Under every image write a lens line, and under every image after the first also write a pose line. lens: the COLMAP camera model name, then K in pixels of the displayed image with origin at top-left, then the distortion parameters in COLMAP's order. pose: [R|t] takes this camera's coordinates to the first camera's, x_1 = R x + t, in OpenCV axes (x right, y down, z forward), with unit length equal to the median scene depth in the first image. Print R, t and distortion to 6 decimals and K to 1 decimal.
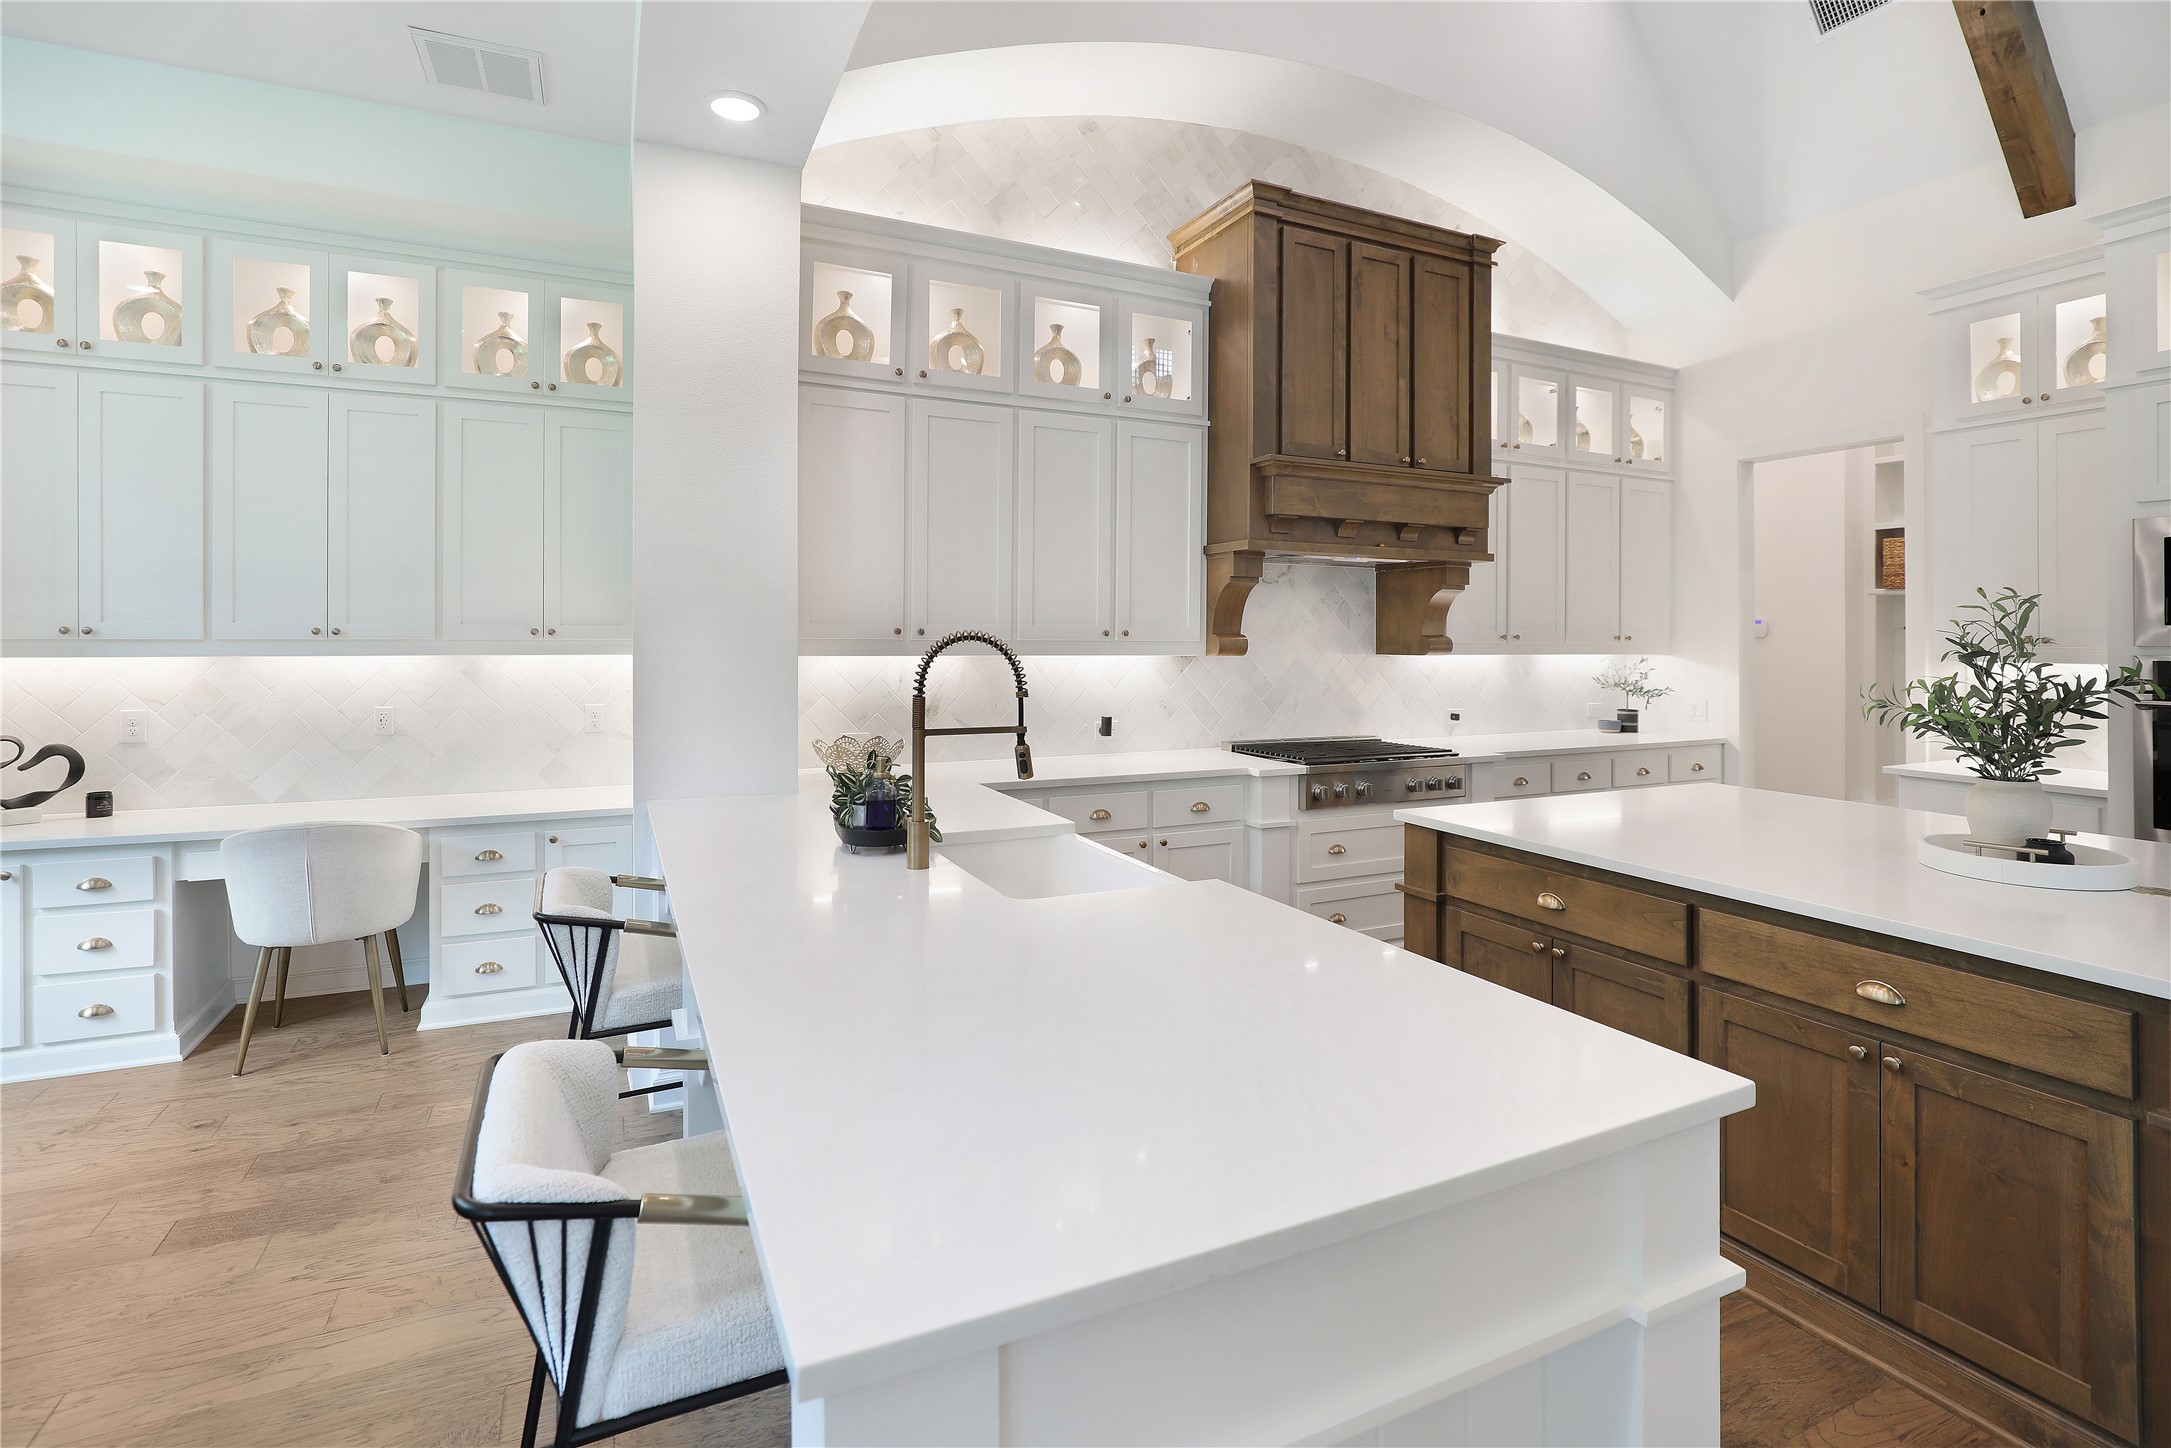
lens RADIAL K [[1024.3, 0, 1125.7], [0, 1024.3, 624.1], [0, 0, 1]] dist [-0.015669, -0.000223]
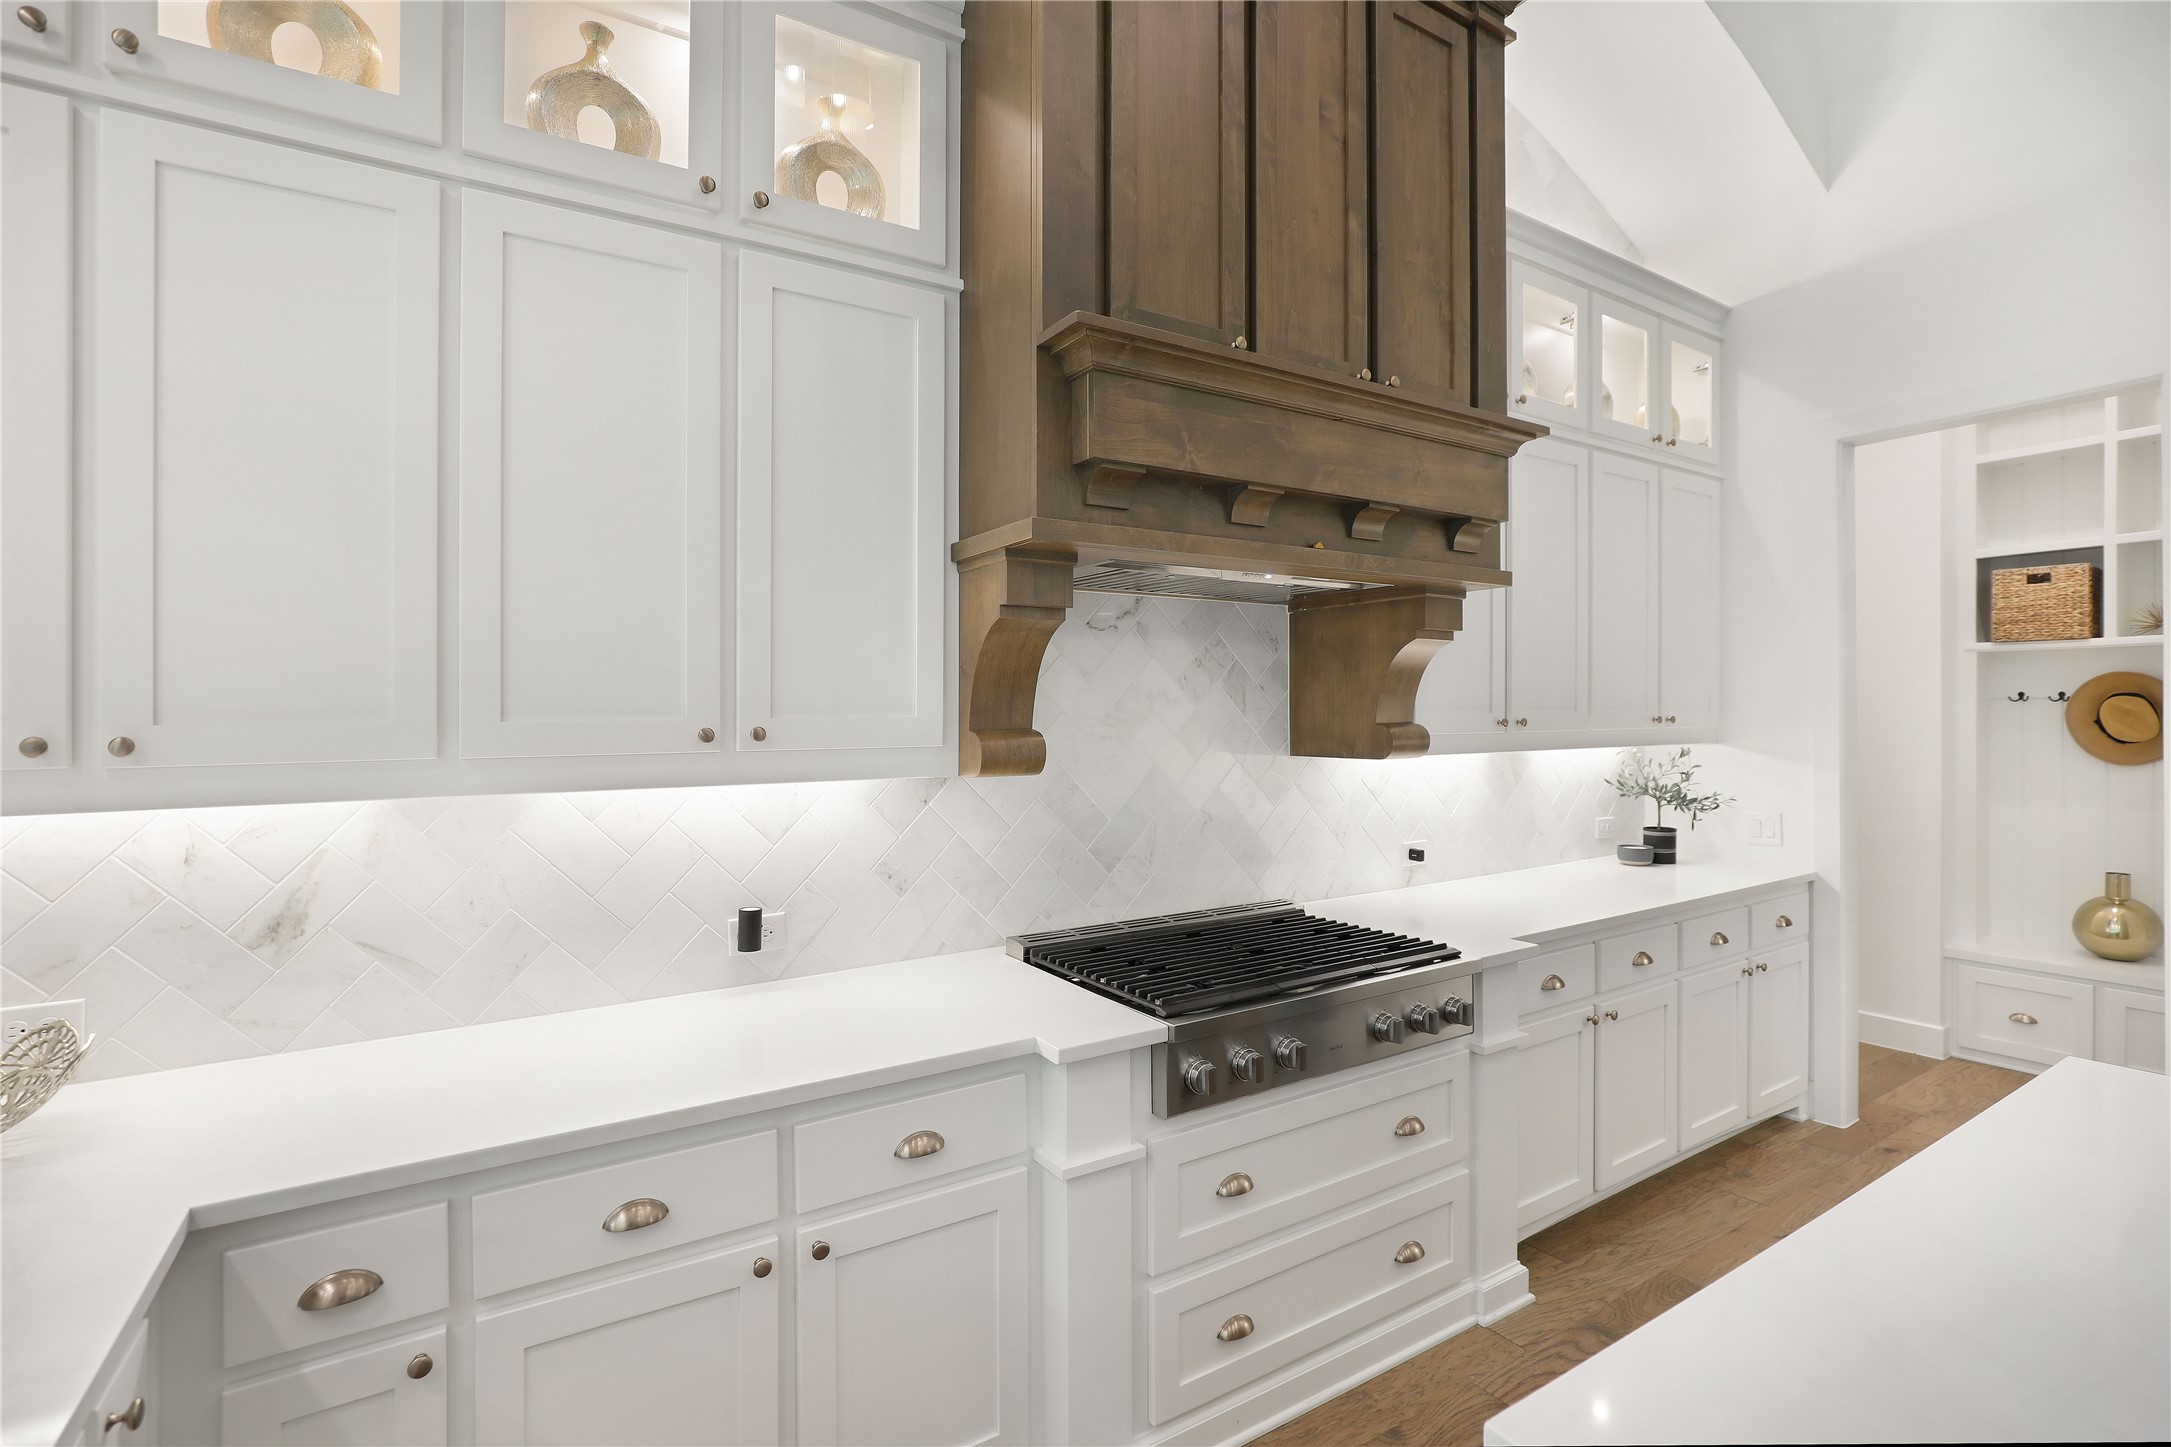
lens RADIAL K [[1024.3, 0, 1115.2], [0, 1024.3, 707.9], [0, 0, 1]] dist [-0.015669, -0.000223]
pose [[0.993522, -0.009561, 0.113241, 0.098602], [0.008062, 0.999874, 0.013685, -0.006636], [-0.113357, -0.012684, 0.993473, 0.531195]]
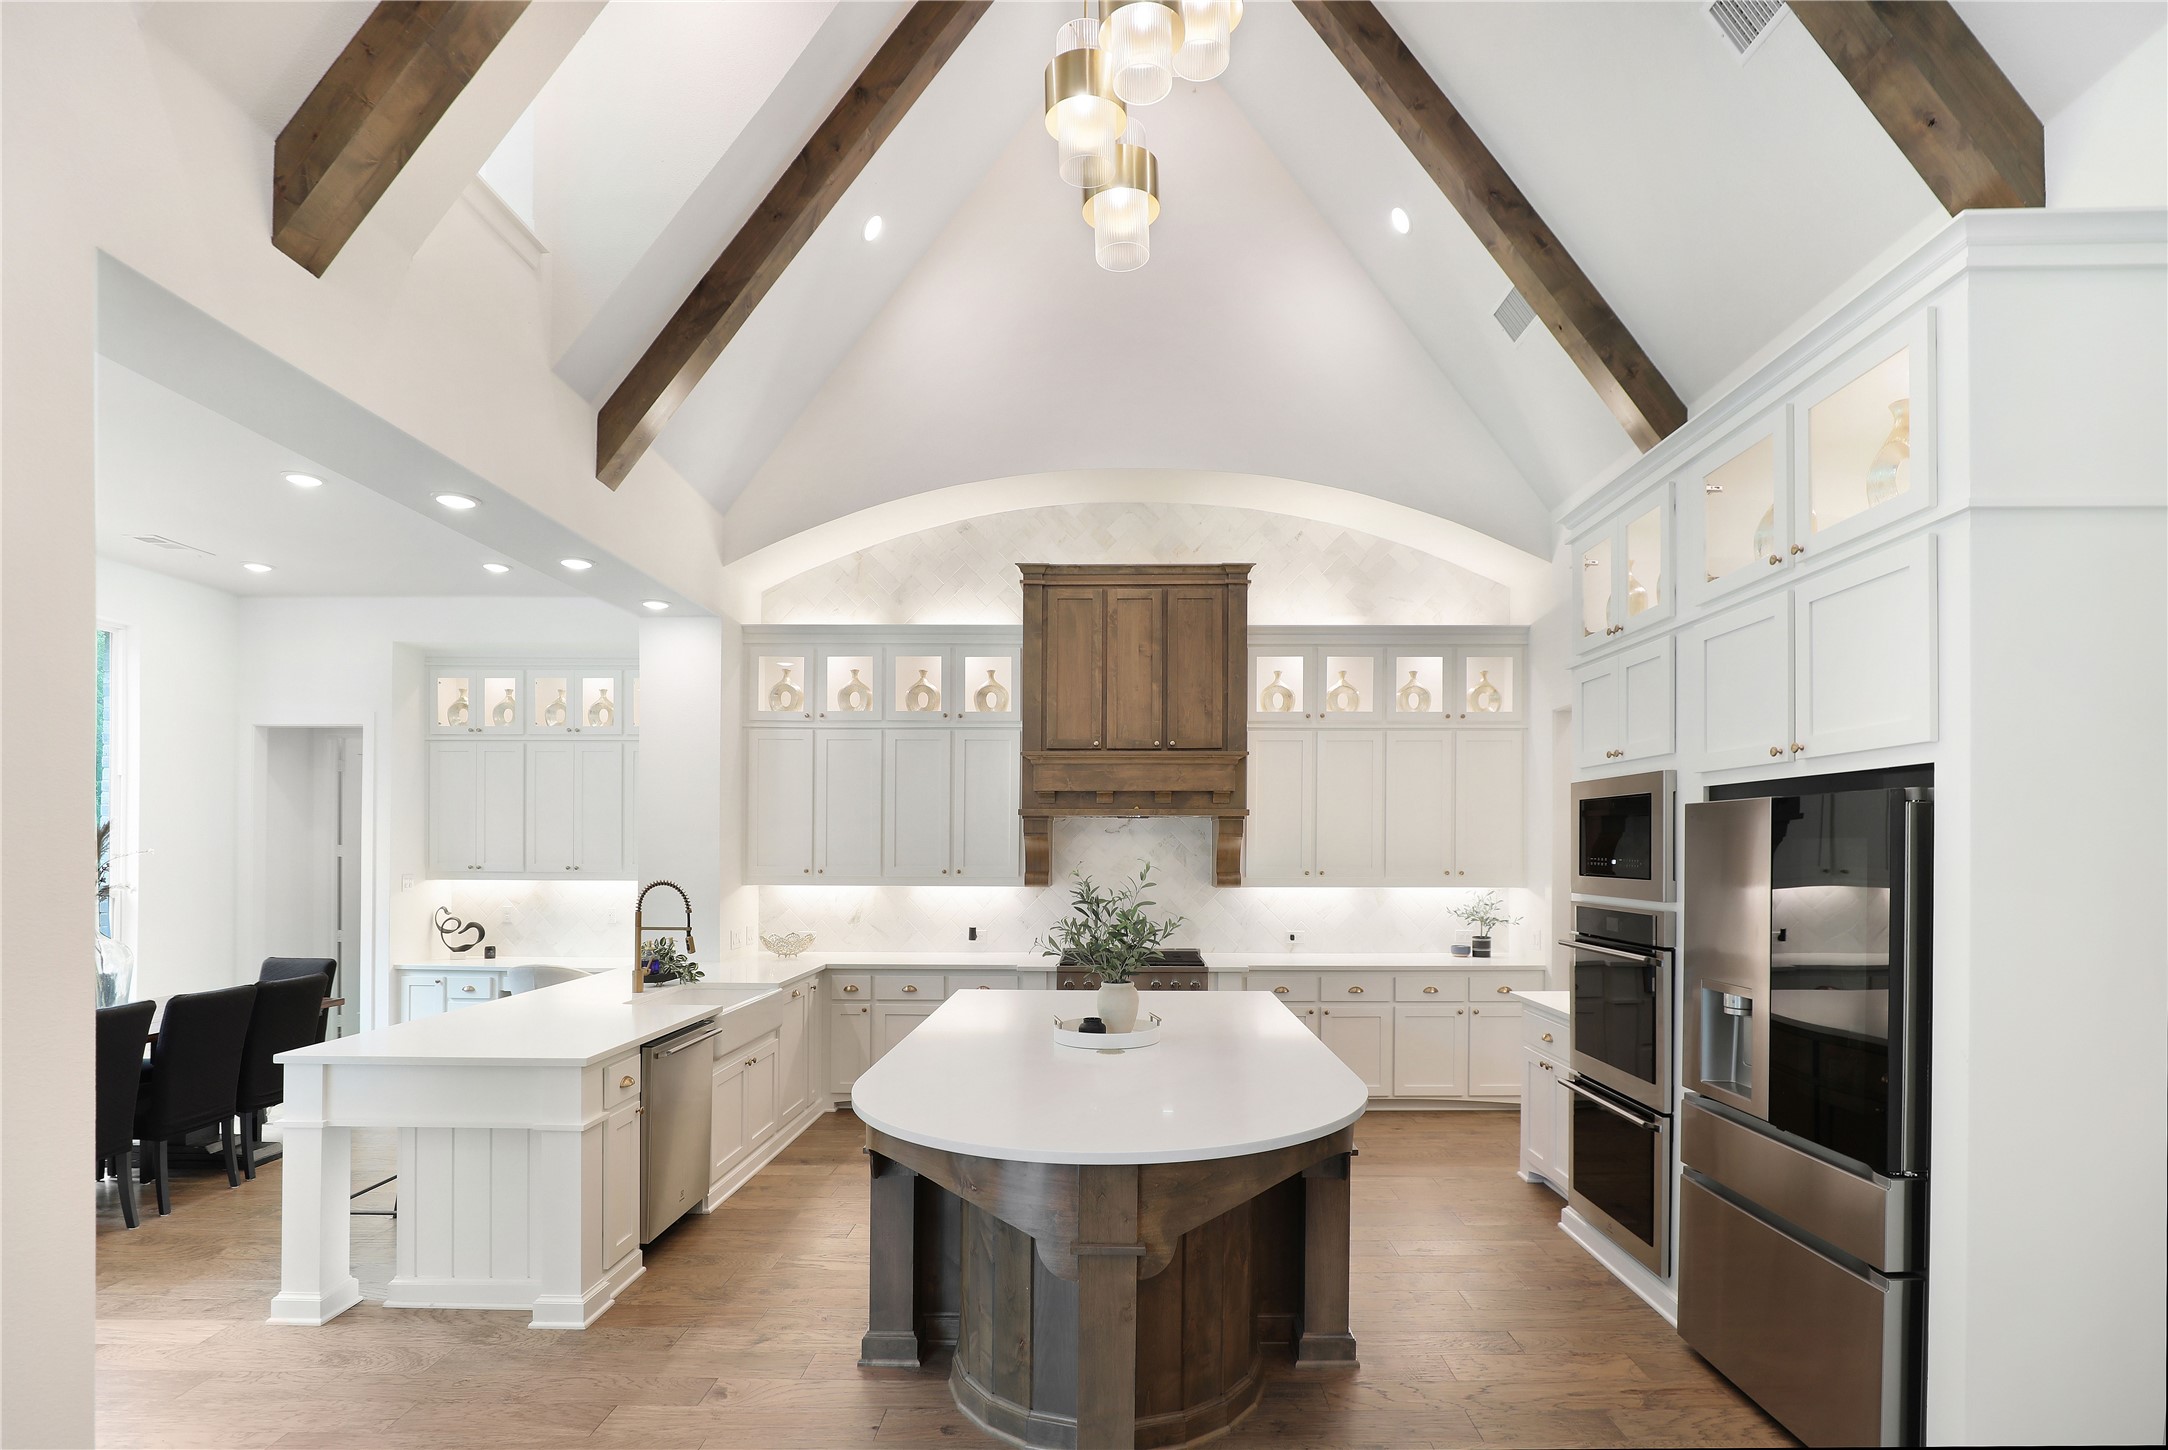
lens RADIAL K [[1022.9, 0, 1114.1], [0, 1022.9, 827.9], [0, 0, 1]] dist [-0.015669, -0.000223]
pose [[0.898431, -0.008197, -0.439037, 0.838829], [0.007014, 0.999966, -0.004316, -0.045051], [0.439058, 0.000798, 0.898458, -0.243330]]
